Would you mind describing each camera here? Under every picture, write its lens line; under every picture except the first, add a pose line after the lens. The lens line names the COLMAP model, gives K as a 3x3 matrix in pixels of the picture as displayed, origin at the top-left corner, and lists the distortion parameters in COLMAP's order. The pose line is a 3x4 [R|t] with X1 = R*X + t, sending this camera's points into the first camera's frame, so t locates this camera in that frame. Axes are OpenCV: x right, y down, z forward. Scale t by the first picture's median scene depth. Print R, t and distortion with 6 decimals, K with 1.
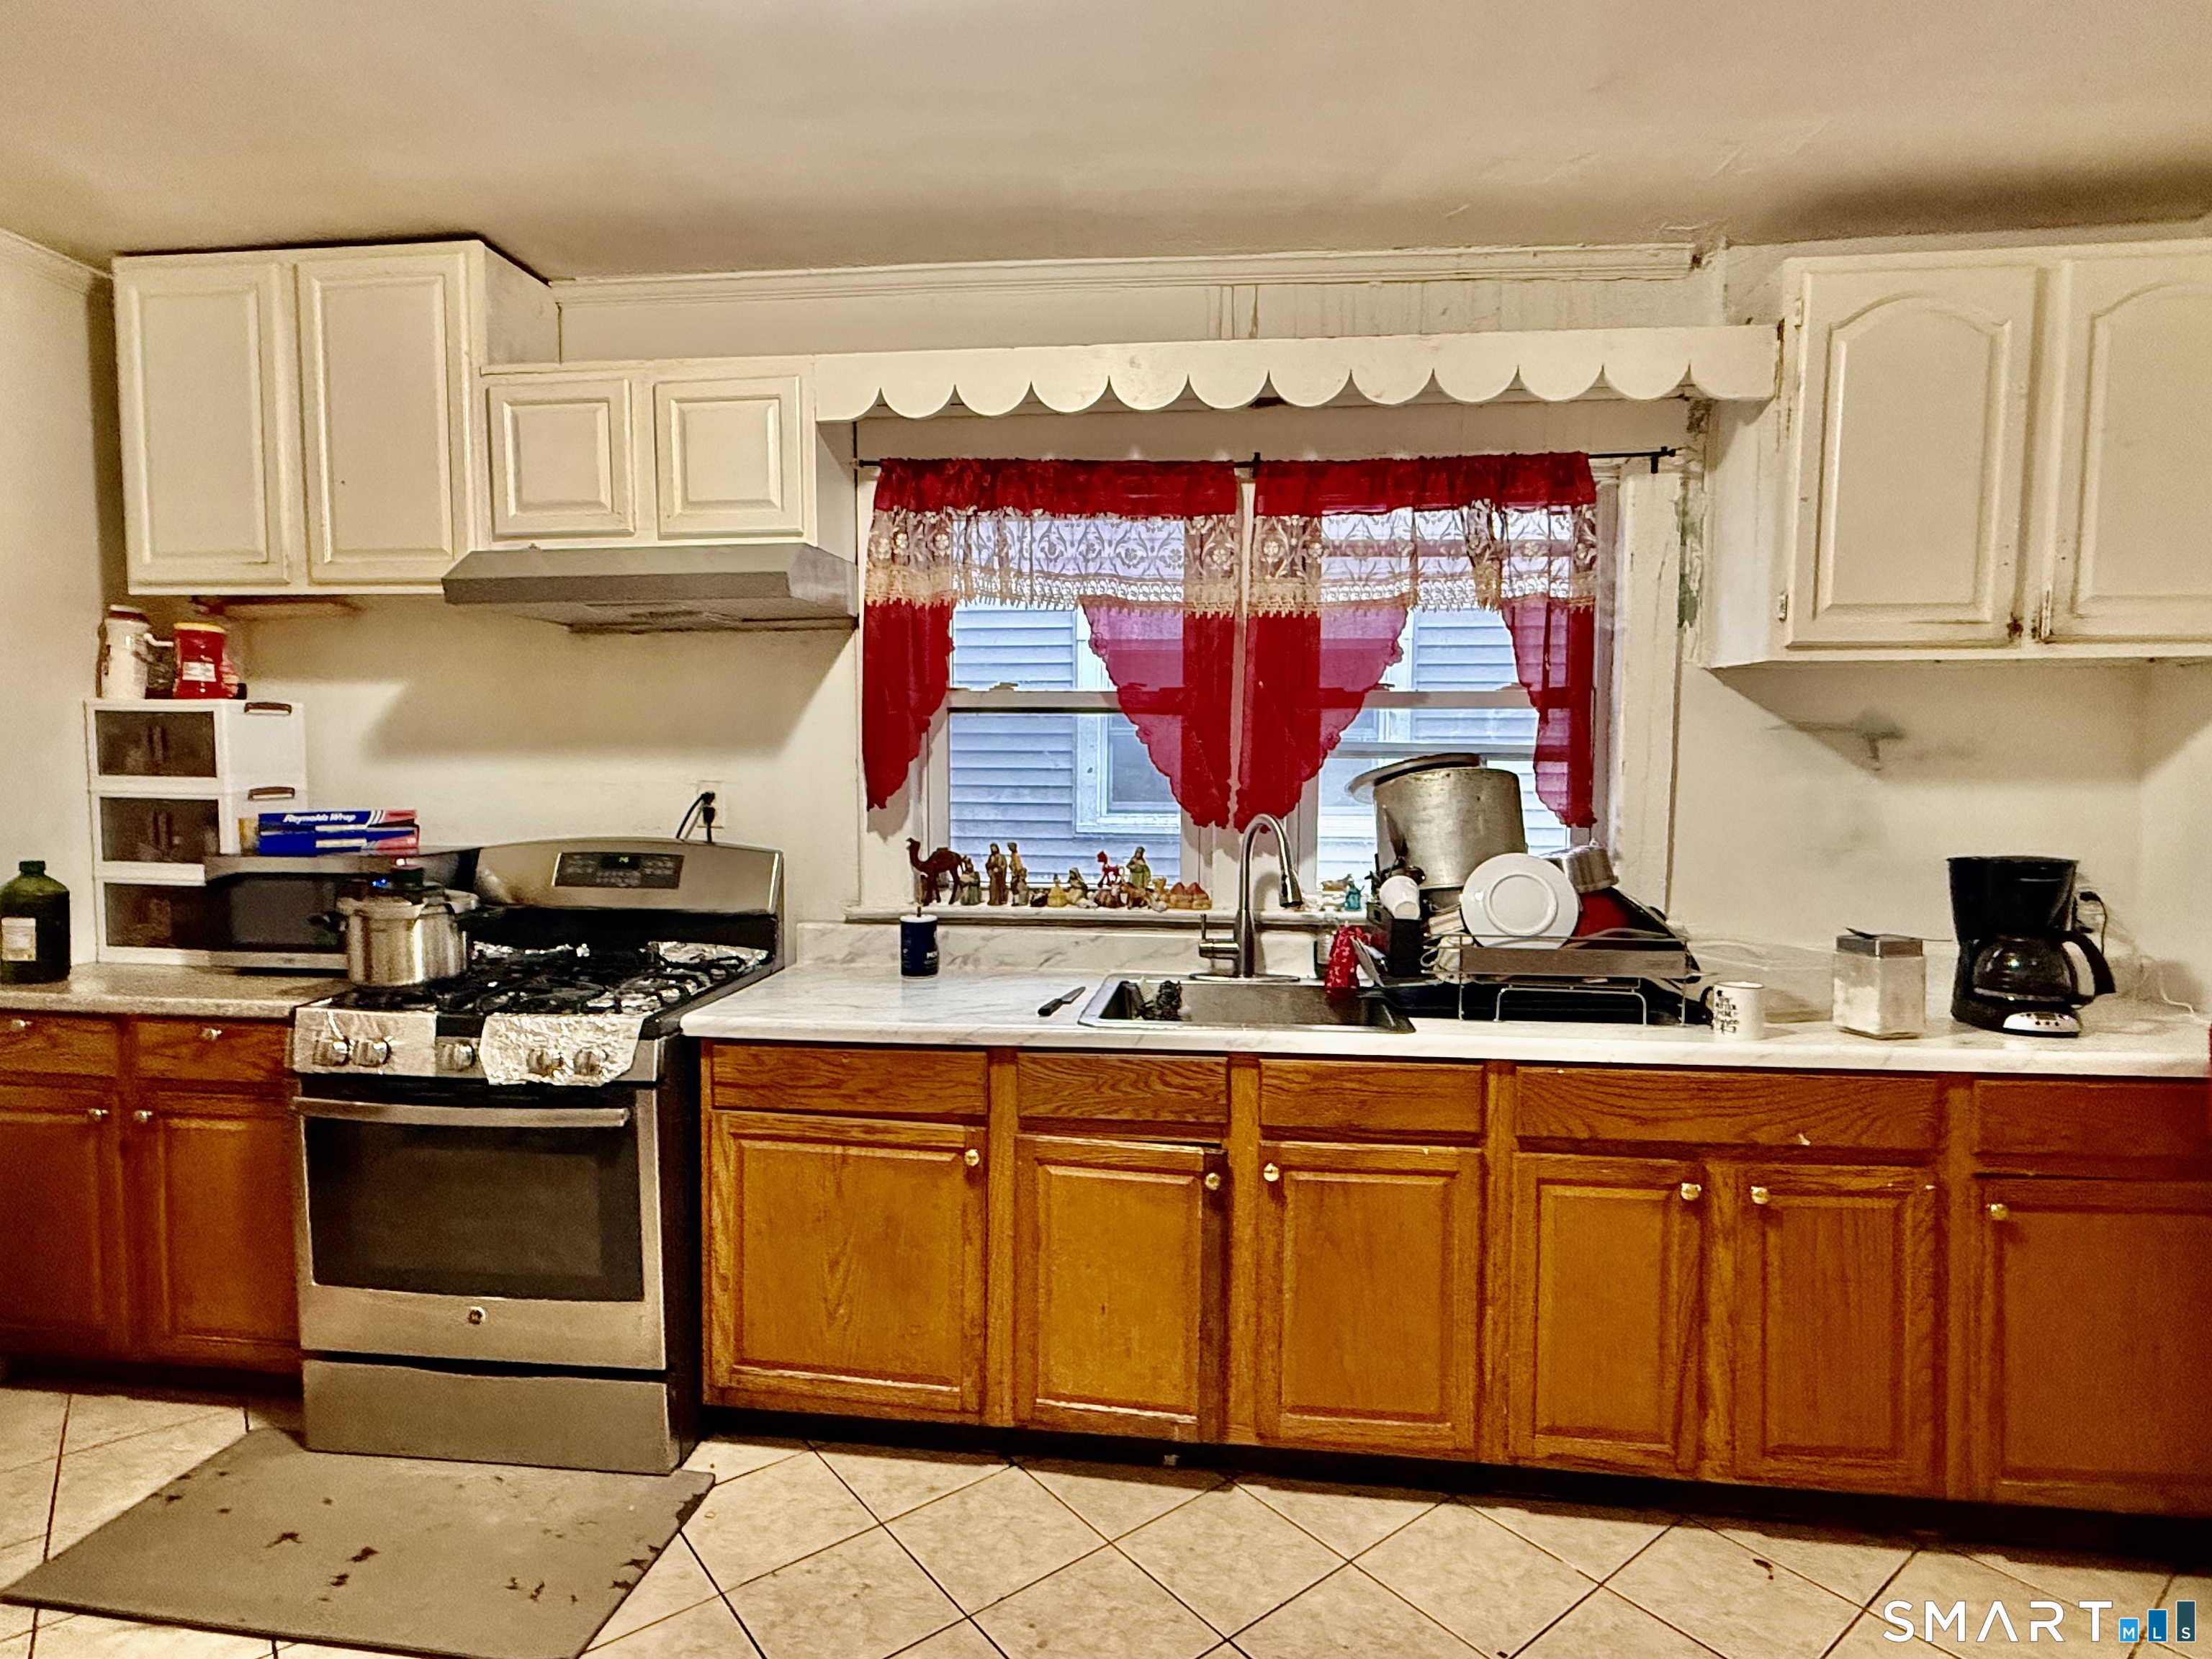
lens RADIAL K [[1166.6, 0, 1106.0], [0, 1166.6, 829.5], [0, 0, 1]] dist [-0.002608, 0.000420]
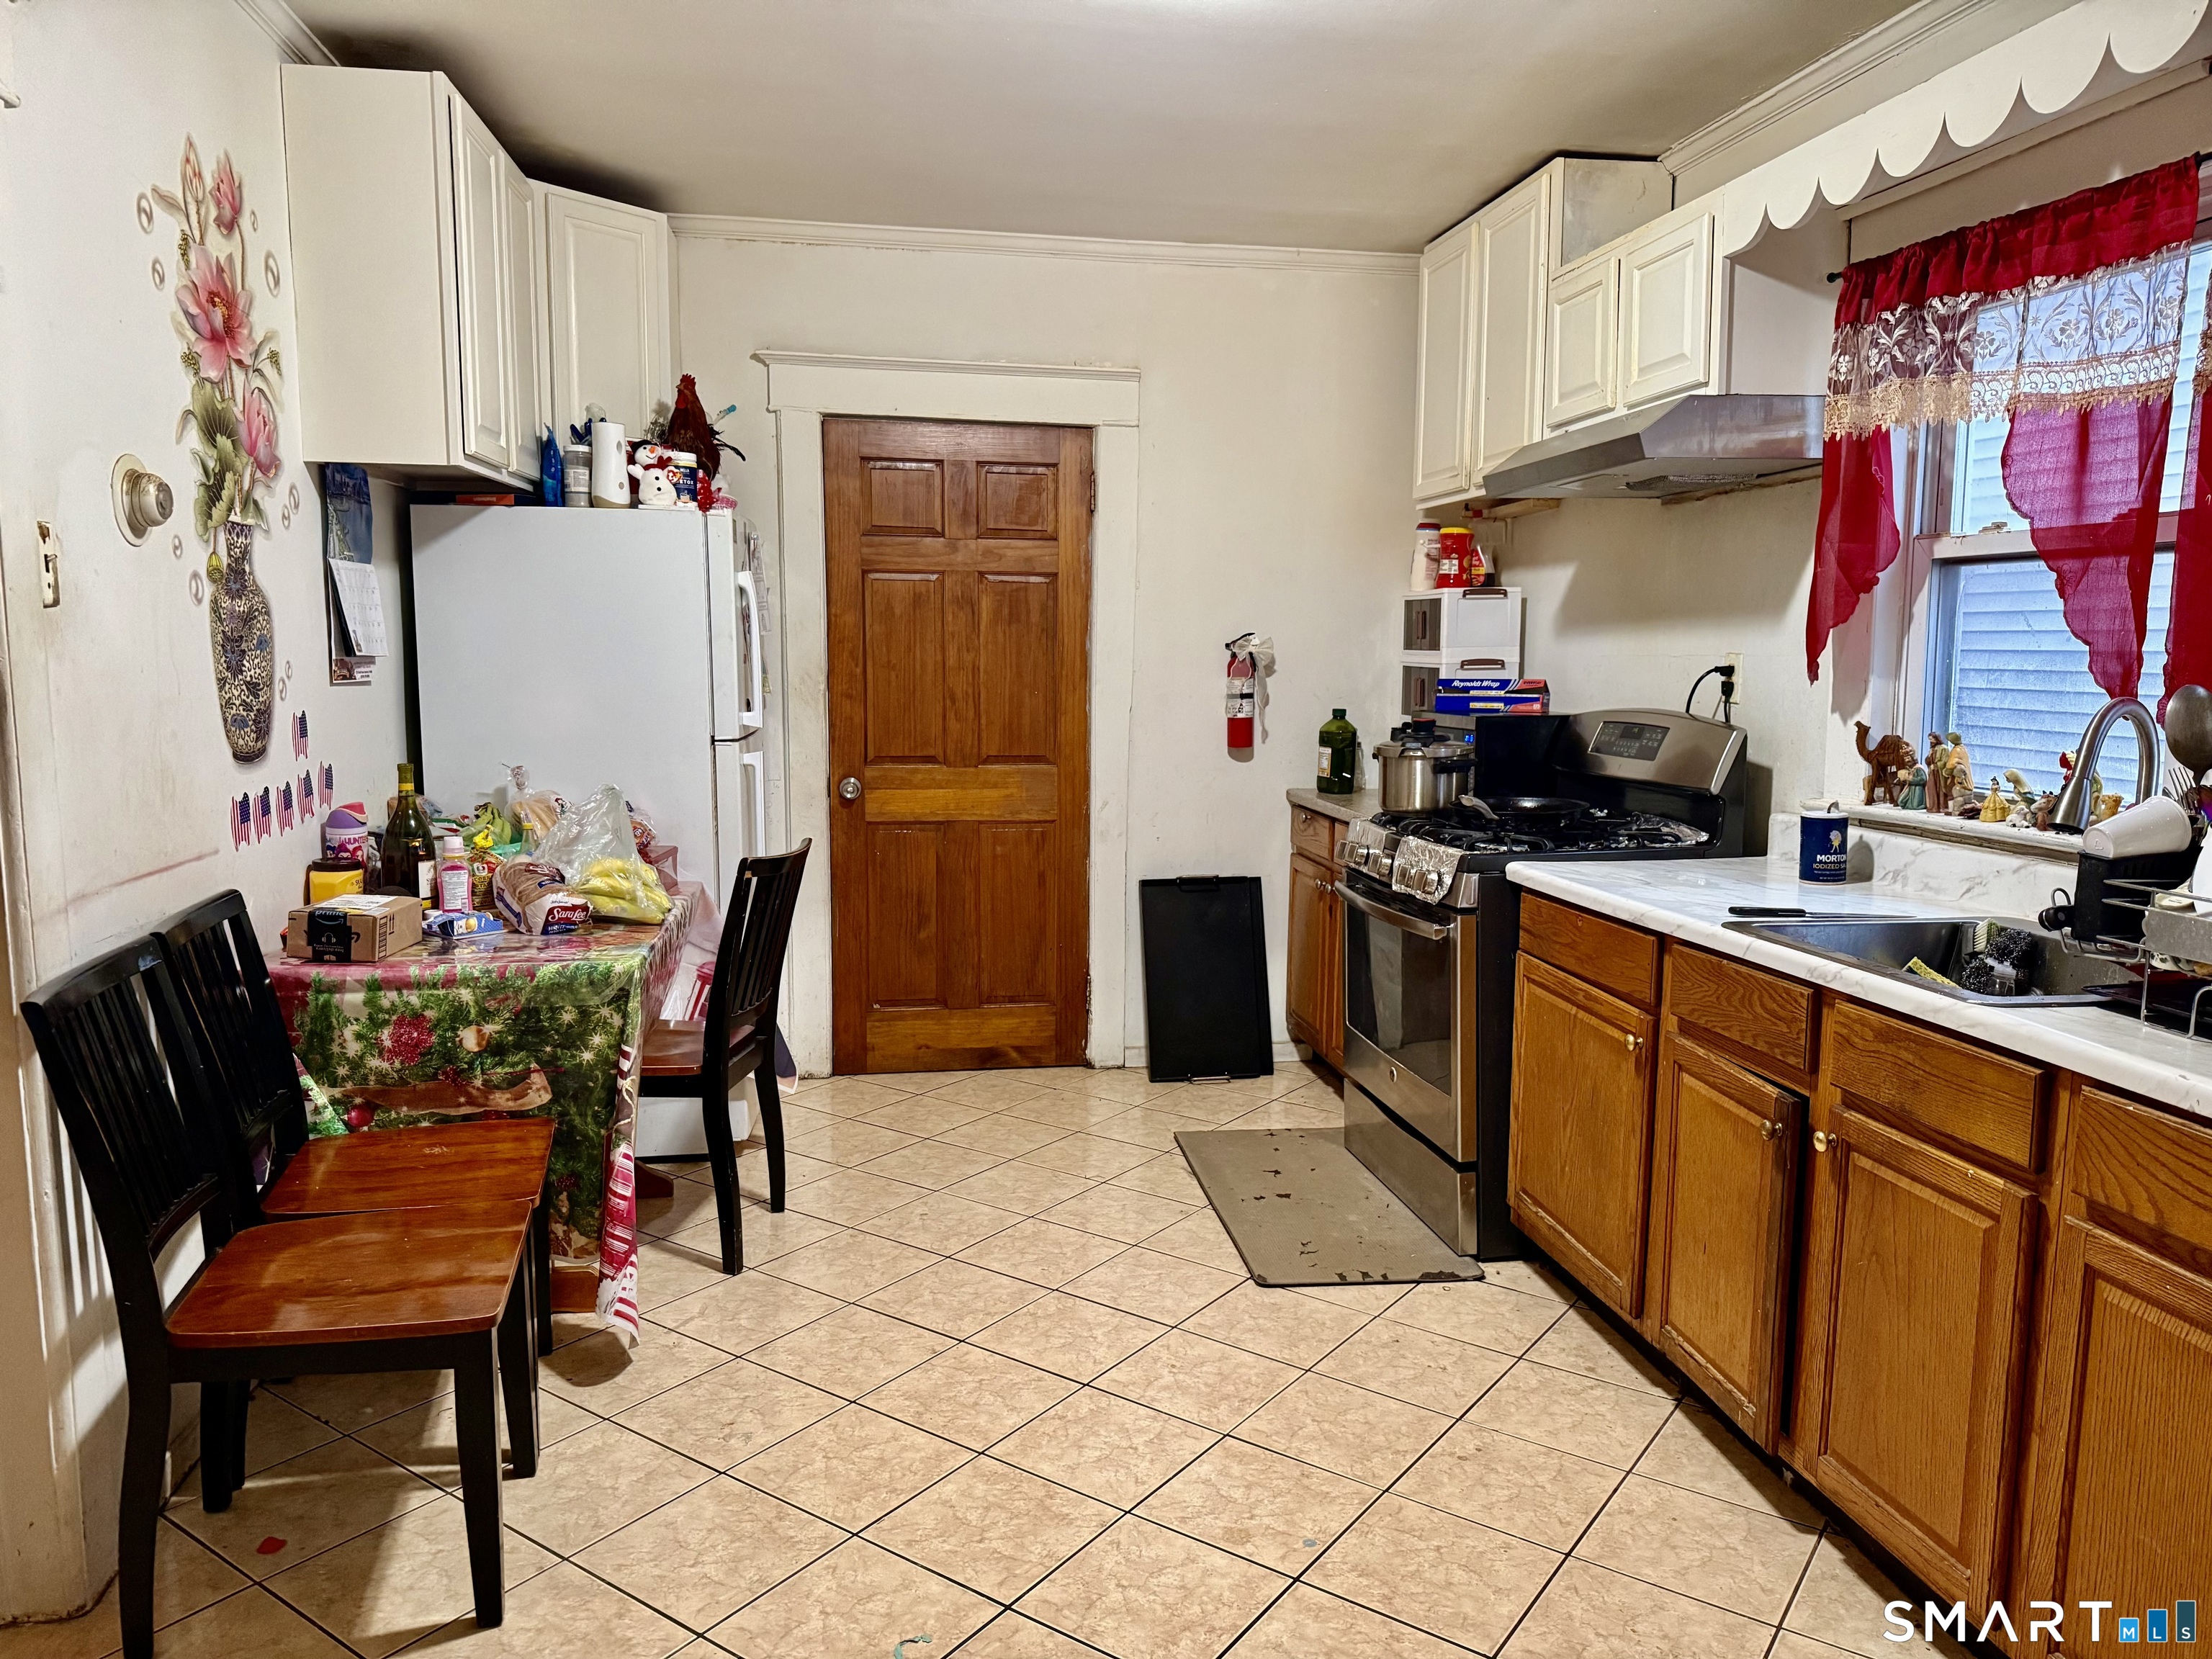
lens RADIAL K [[1511.0, 0, 1106.0], [0, 1511.0, 829.5], [0, 0, 1]] dist [0.041299, -0.051344]
pose [[0.290520, 0.110659, -0.950449, 0.745855], [-0.062007, 0.993380, 0.096704, 0.012579], [0.954858, 0.030840, 0.295458, 0.179527]]
